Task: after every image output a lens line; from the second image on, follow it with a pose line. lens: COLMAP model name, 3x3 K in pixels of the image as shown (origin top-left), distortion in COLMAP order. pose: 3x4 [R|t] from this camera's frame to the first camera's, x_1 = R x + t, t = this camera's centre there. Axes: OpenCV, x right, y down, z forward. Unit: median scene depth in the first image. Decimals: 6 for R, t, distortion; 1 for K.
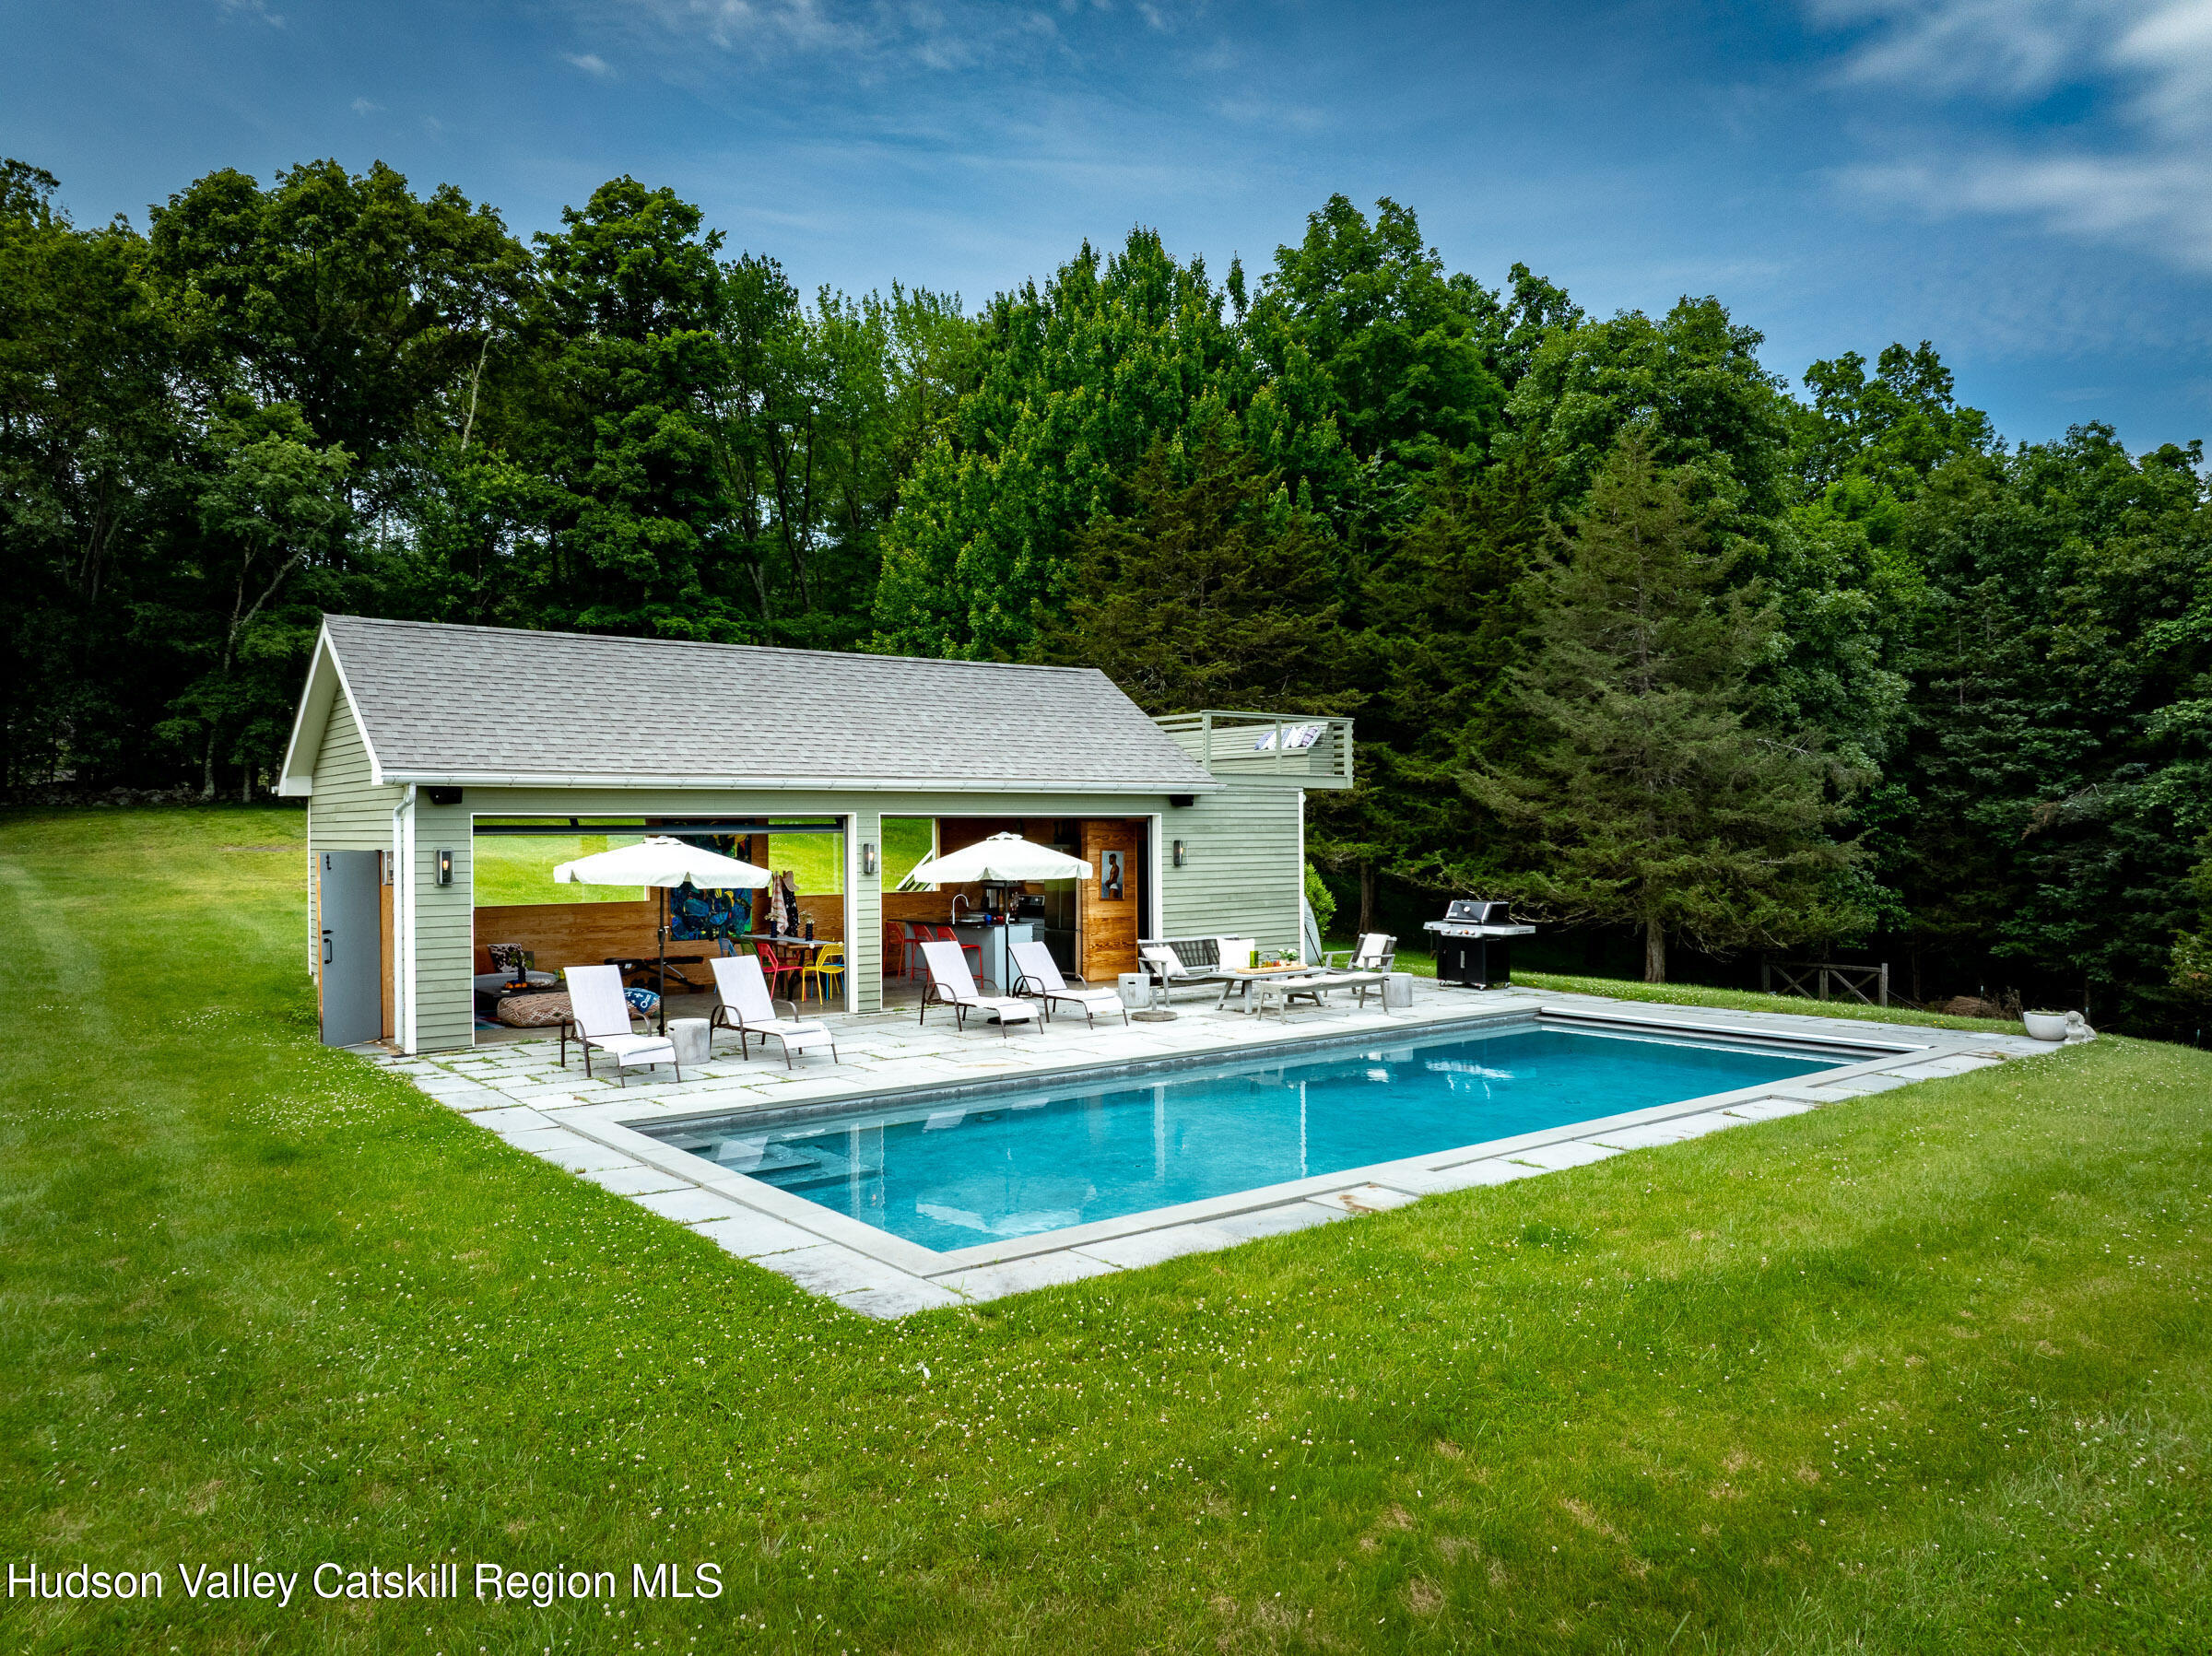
lens RADIAL K [[1573.0, 0, 1101.8], [0, 1573.0, 825.2], [0, 0, 1]] dist [0.020516, -0.008515]
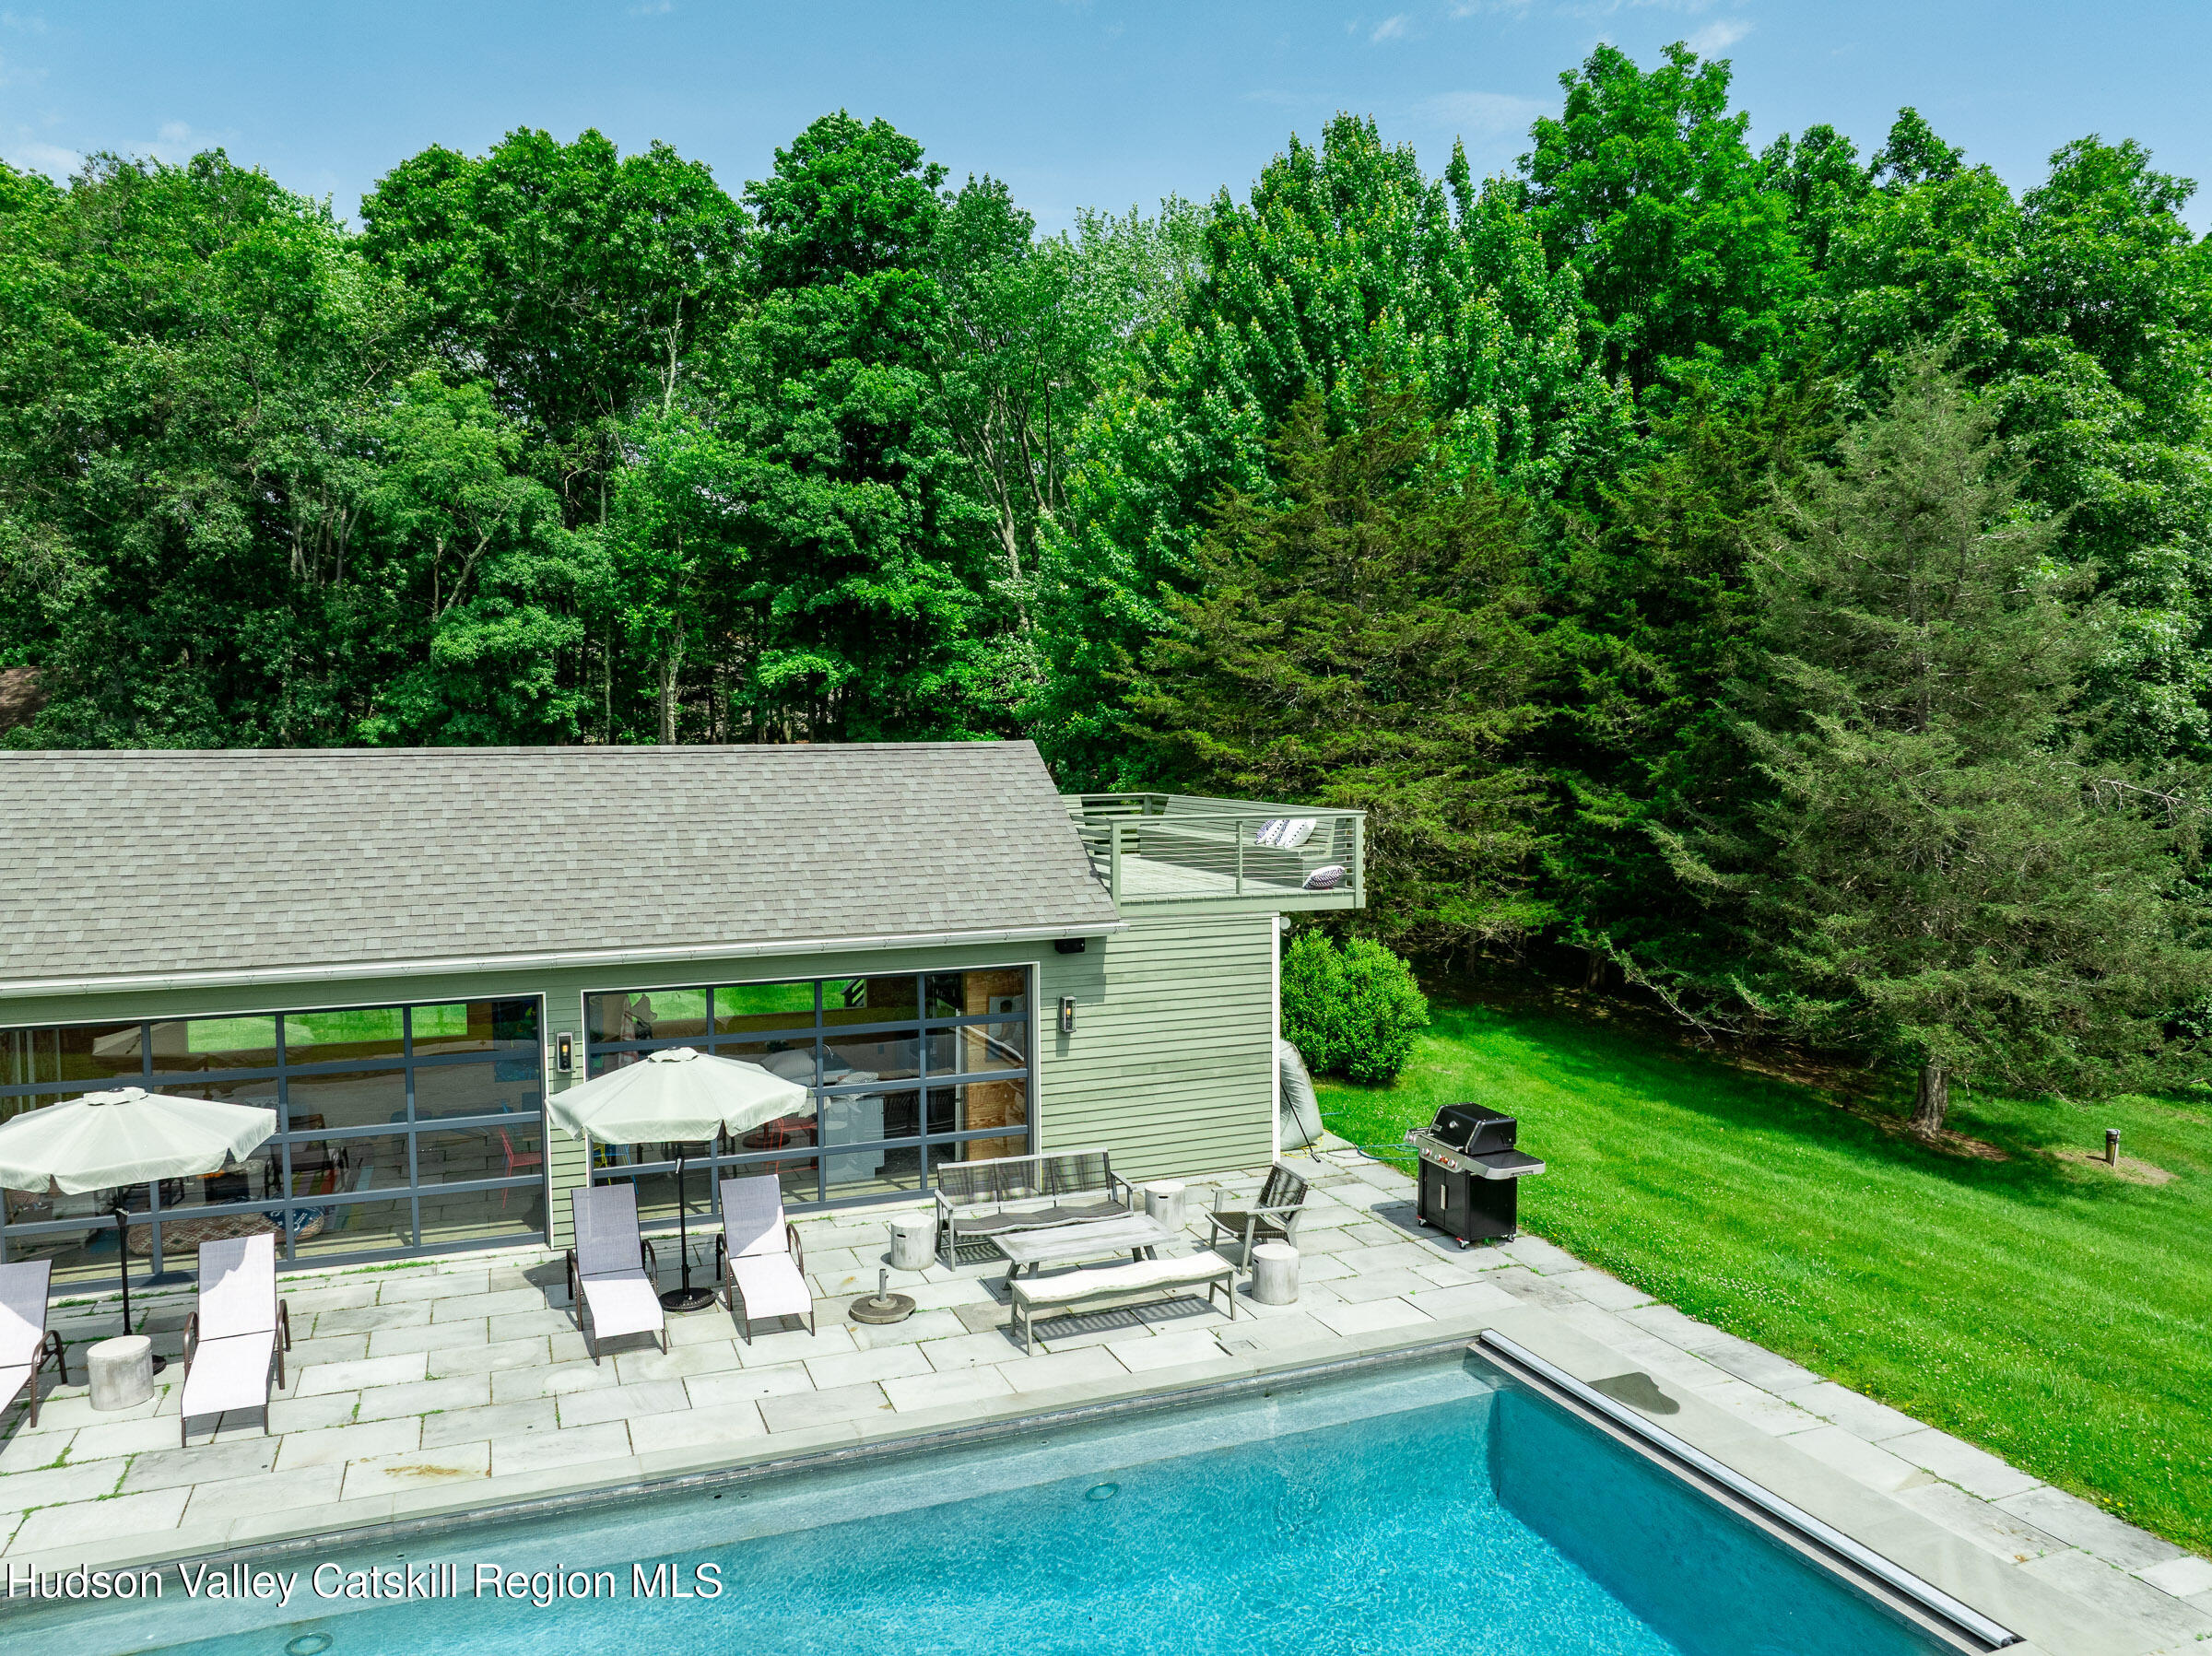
lens RADIAL K [[1573.0, 0, 1115.5], [0, 1573.0, 830.2], [0, 0, 1]] dist [0.020516, -0.008515]
pose [[0.966938, 0.015242, -0.254555, 0.119843], [0.000142, 0.998180, 0.060306, -0.052848], [0.255011, -0.058348, 0.965176, 0.143677]]
